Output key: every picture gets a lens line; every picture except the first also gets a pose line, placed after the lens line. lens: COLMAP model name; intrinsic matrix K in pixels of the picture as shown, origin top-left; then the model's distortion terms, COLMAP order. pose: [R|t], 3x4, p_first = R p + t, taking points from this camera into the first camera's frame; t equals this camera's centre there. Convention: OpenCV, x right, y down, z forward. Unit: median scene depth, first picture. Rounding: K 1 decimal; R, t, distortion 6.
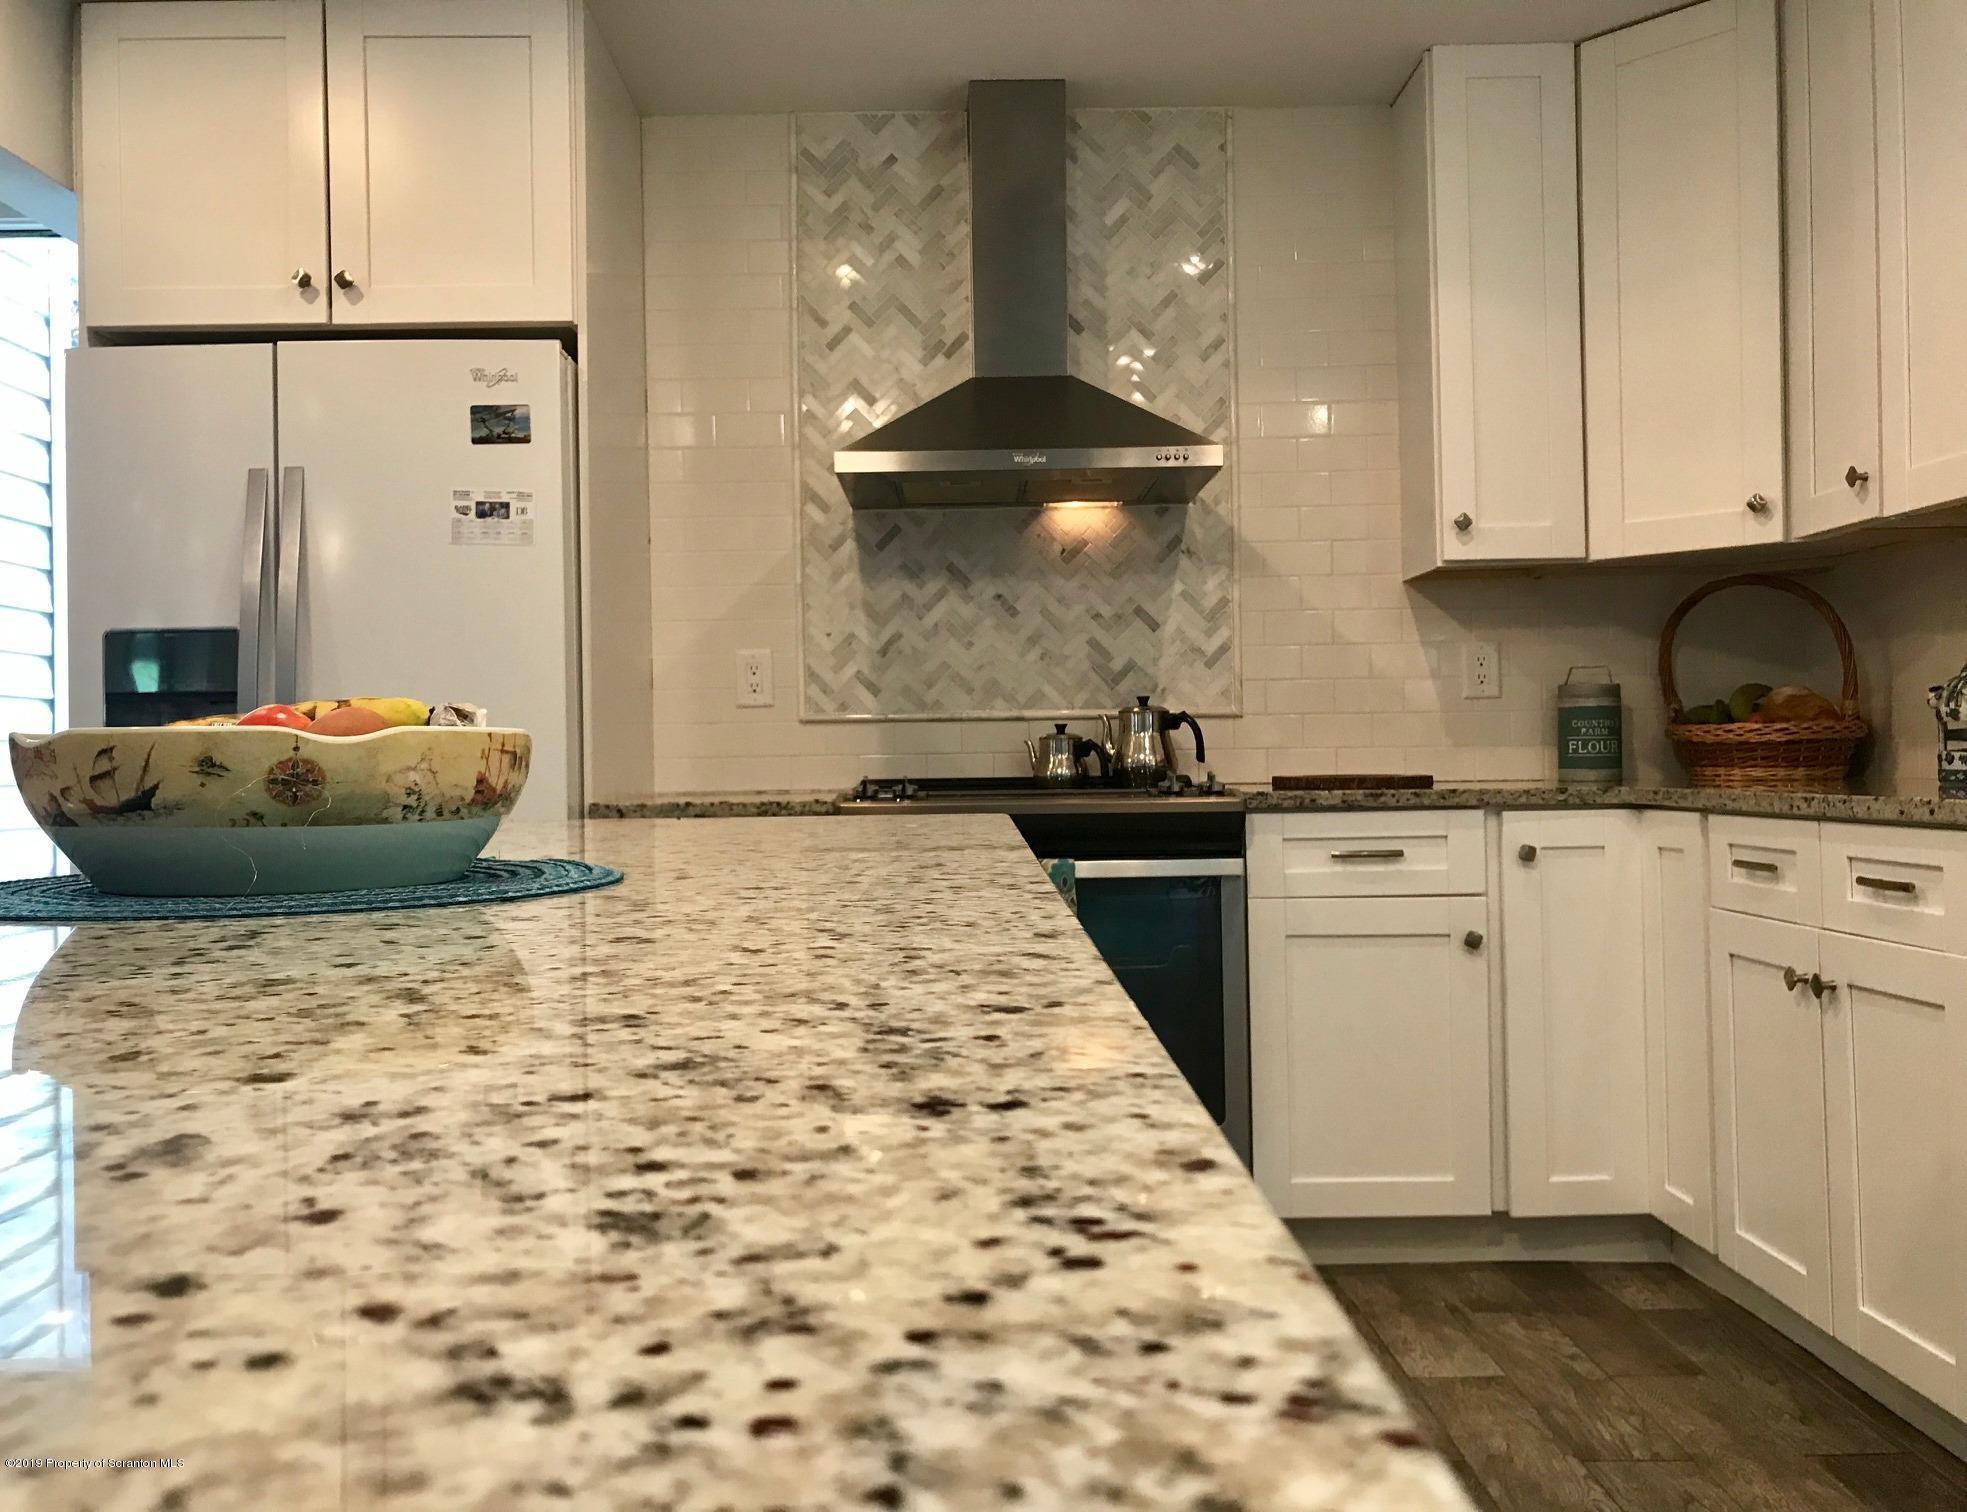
lens RADIAL K [[1641.3, 0, 983.5], [0, 1641.3, 756.0], [0, 0, 1]] dist [0.109453, -0.317676]
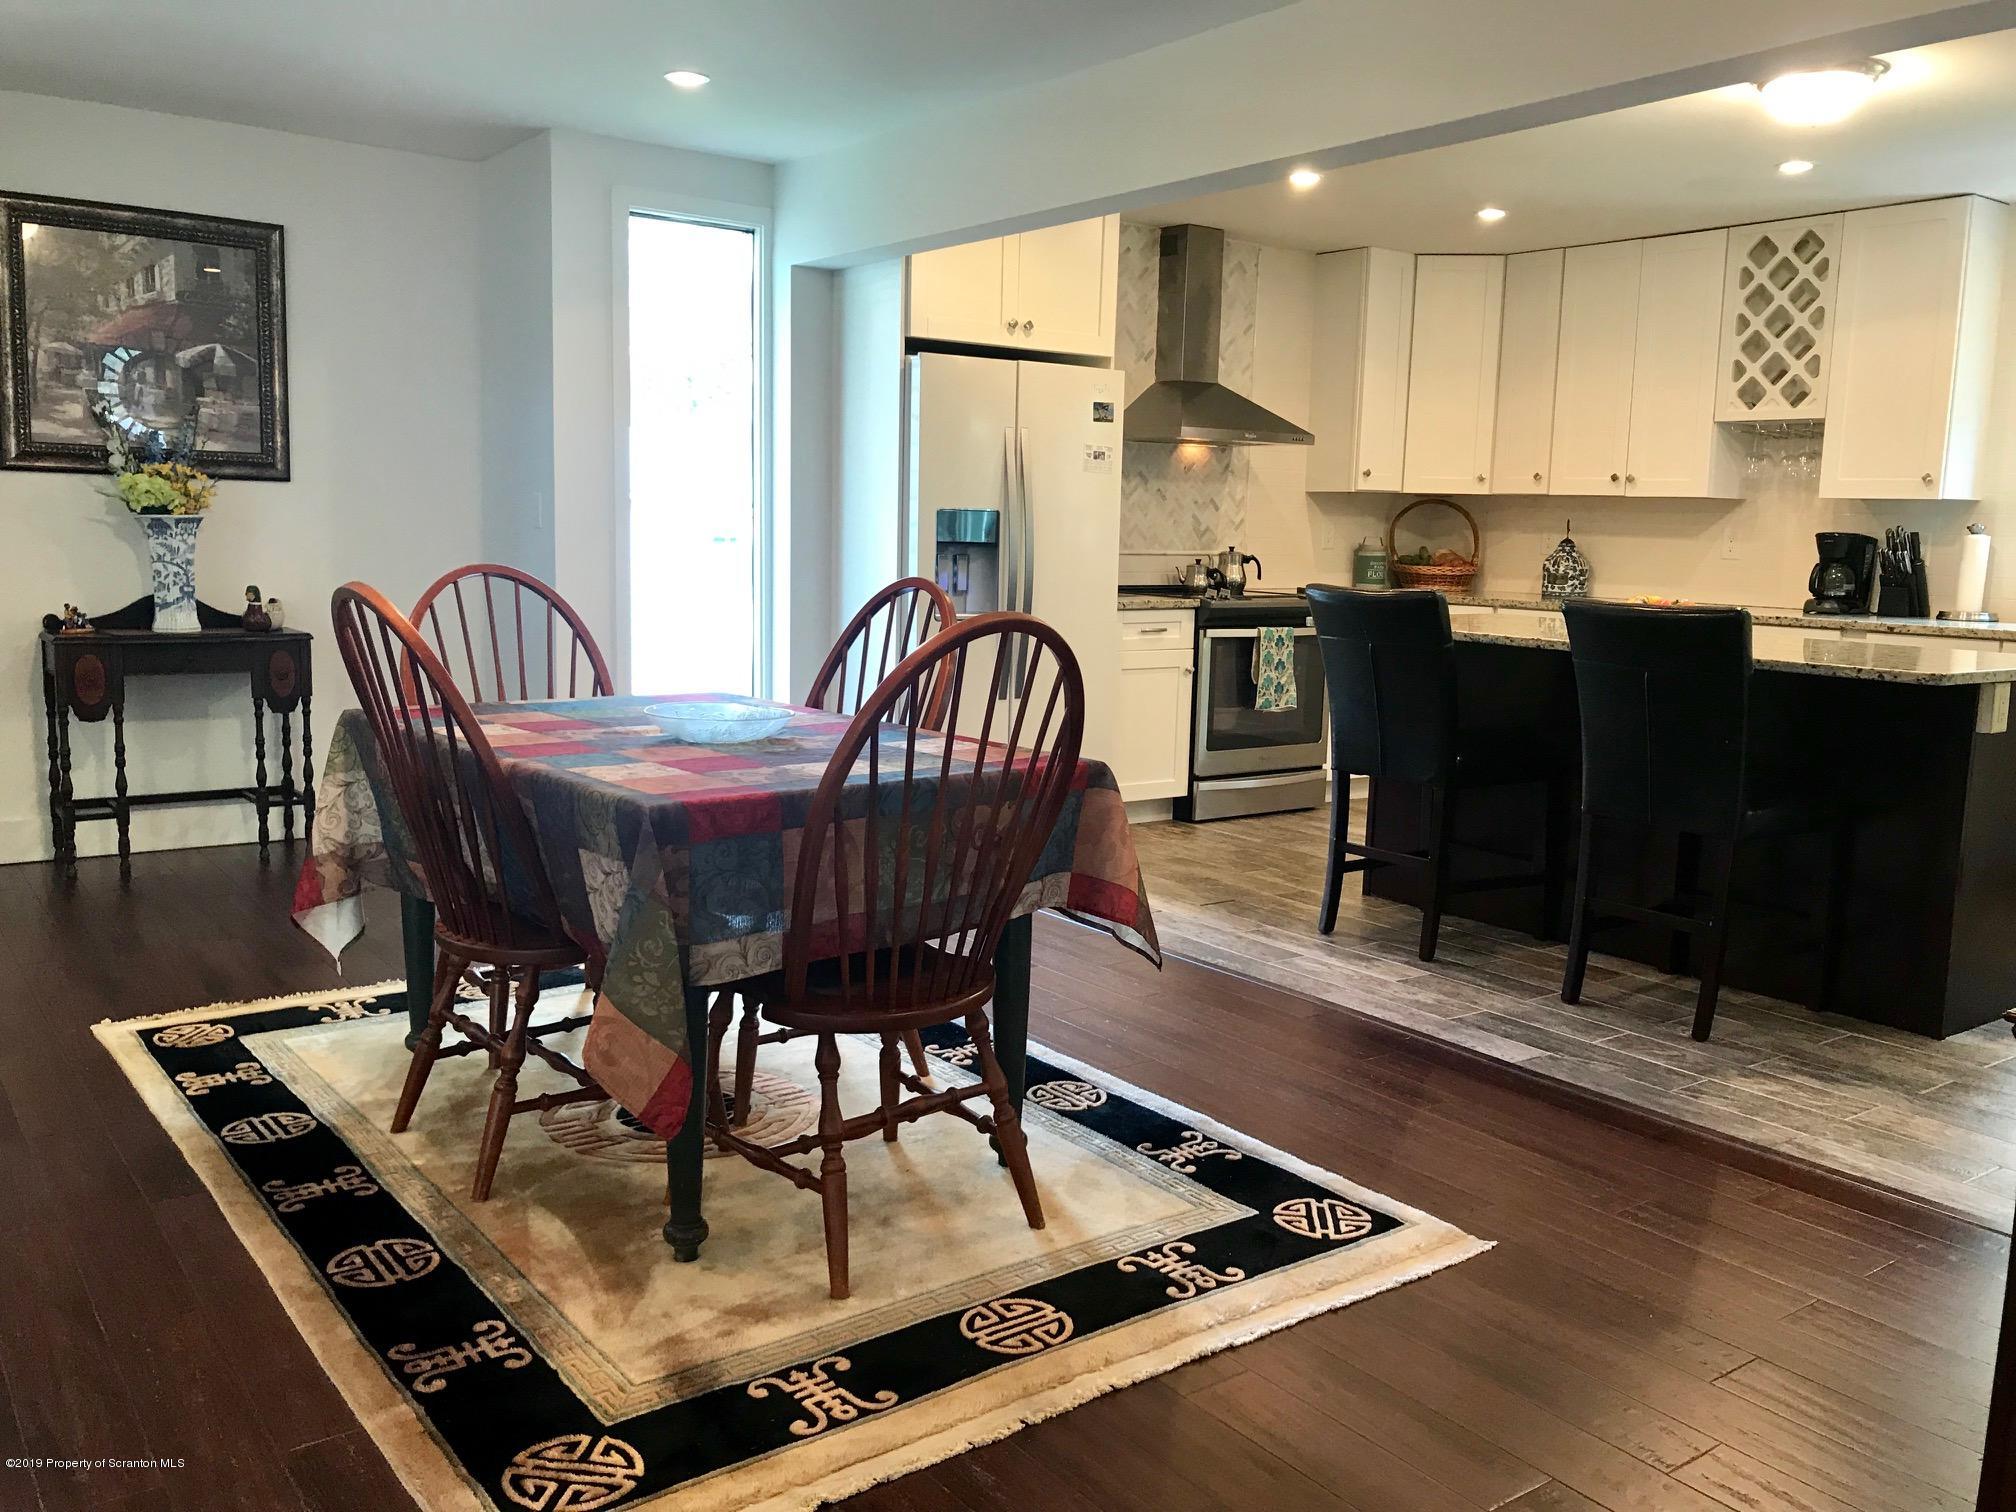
lens RADIAL K [[1634.2, 0, 1008.0], [0, 1634.2, 756.0], [0, 0, 1]] dist [0.089248, -0.194494]
pose [[0.813428, -0.047020, 0.579762, -1.270091], [-0.038101, 0.990280, 0.133771, -0.038688], [-0.580417, -0.130902, 0.803730, -0.487988]]
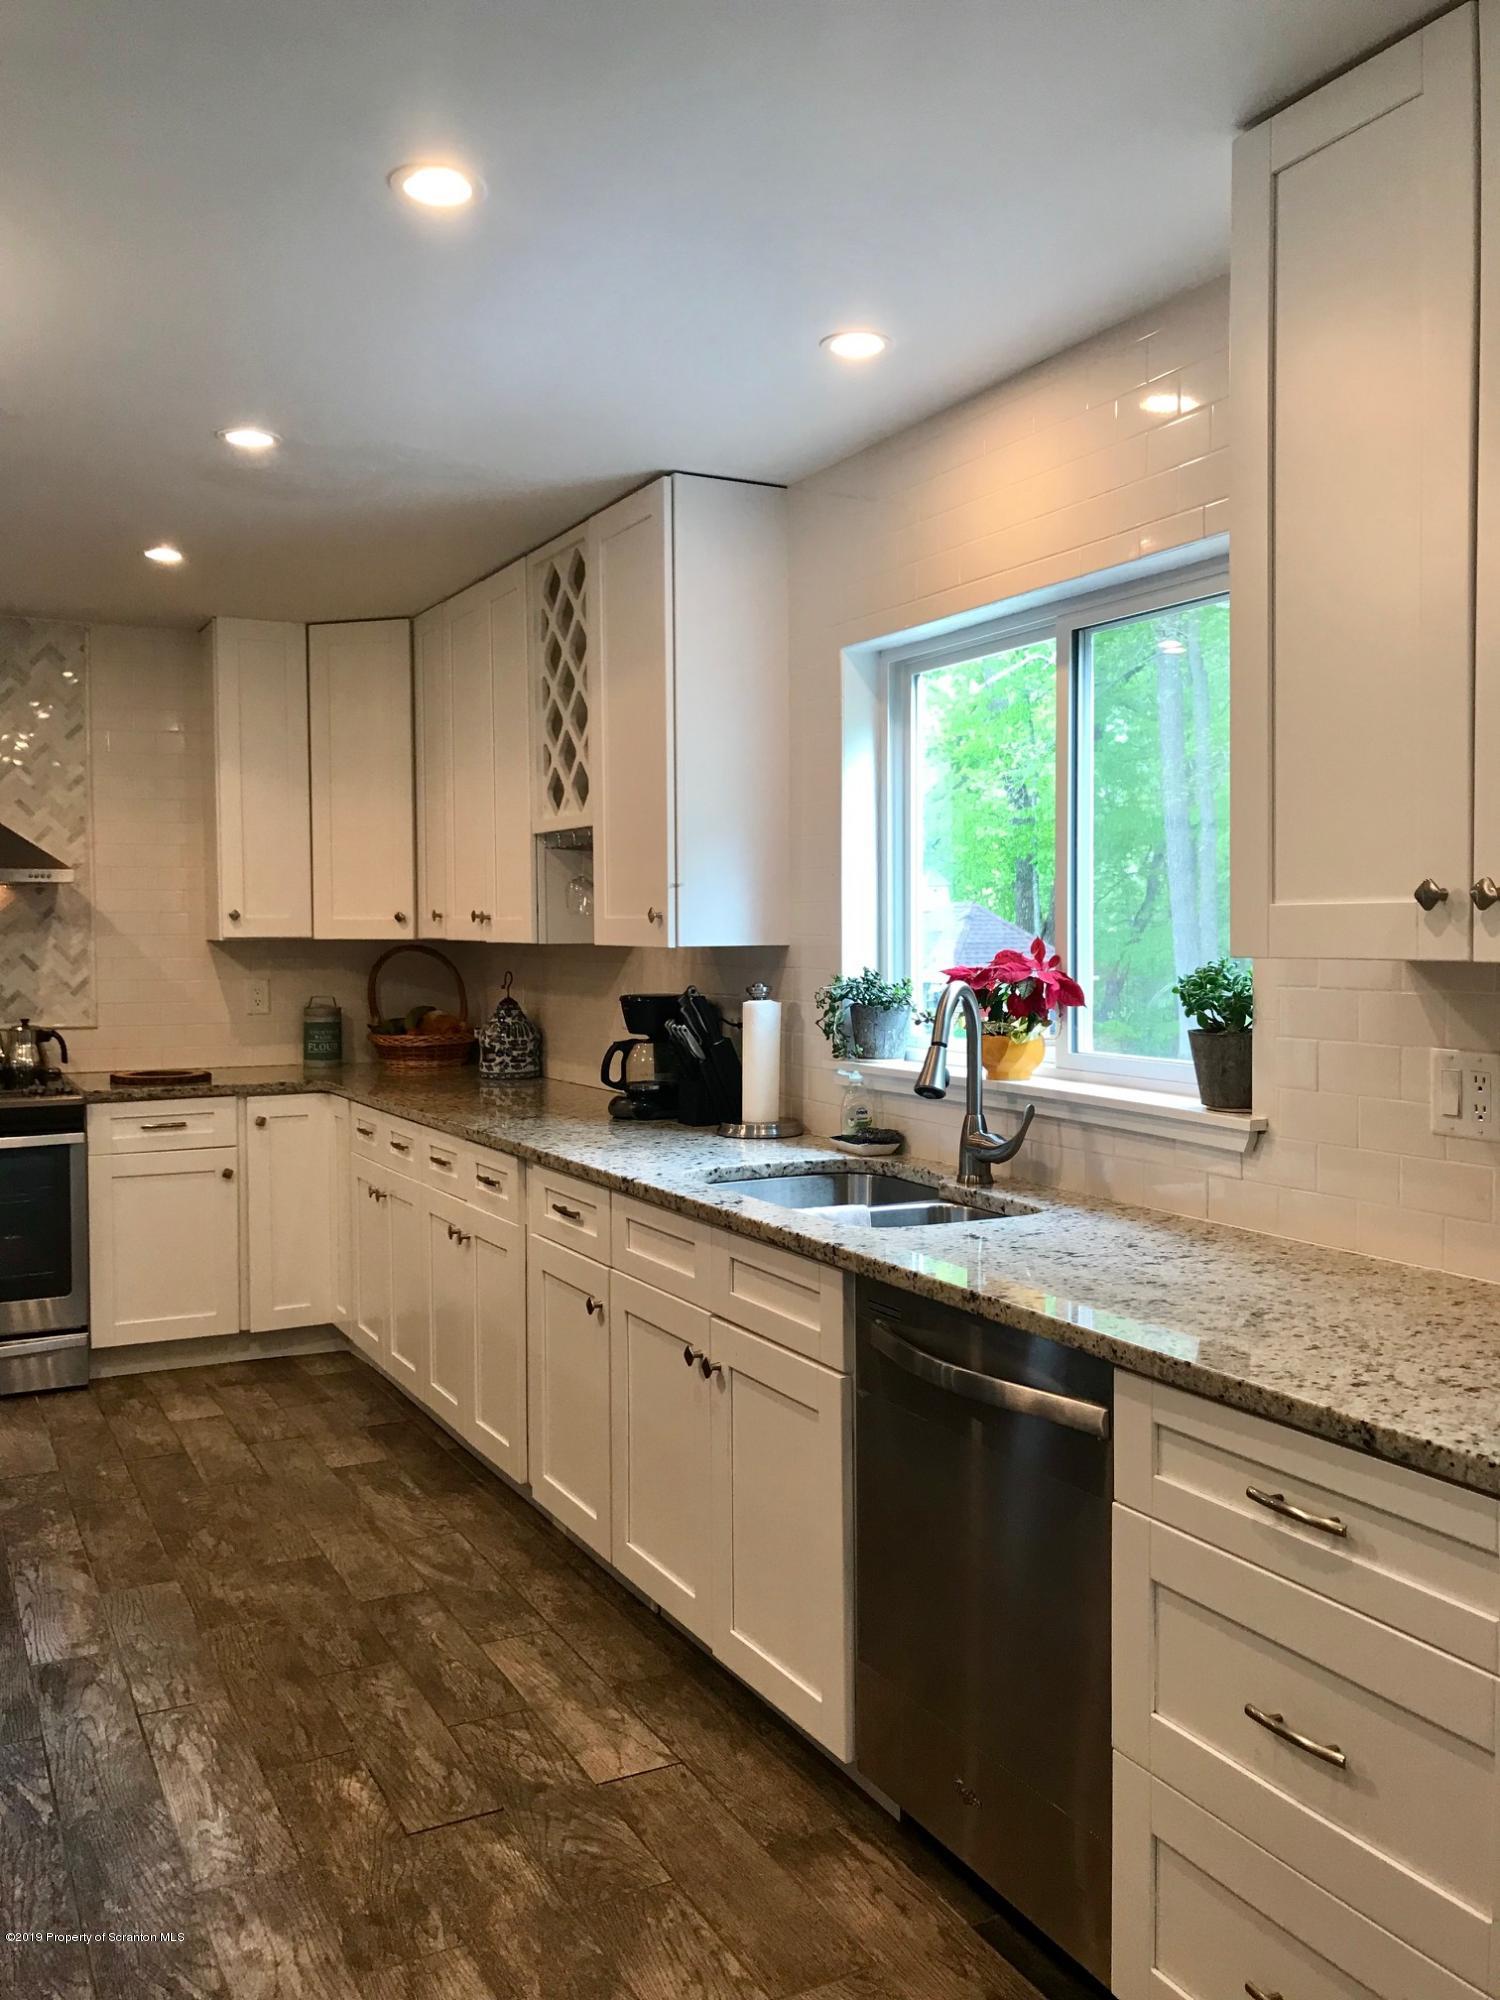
lens RADIAL K [[1647.9, 0, 713.8], [0, 1647.9, 994.2], [0, 0, 1]] dist [0.049365, -0.080558]
pose [[0.897139, -0.004236, 0.441729, -0.006466], [-0.011136, 0.999419, 0.032201, -0.110414], [-0.441609, -0.033808, 0.896571, -0.612142]]
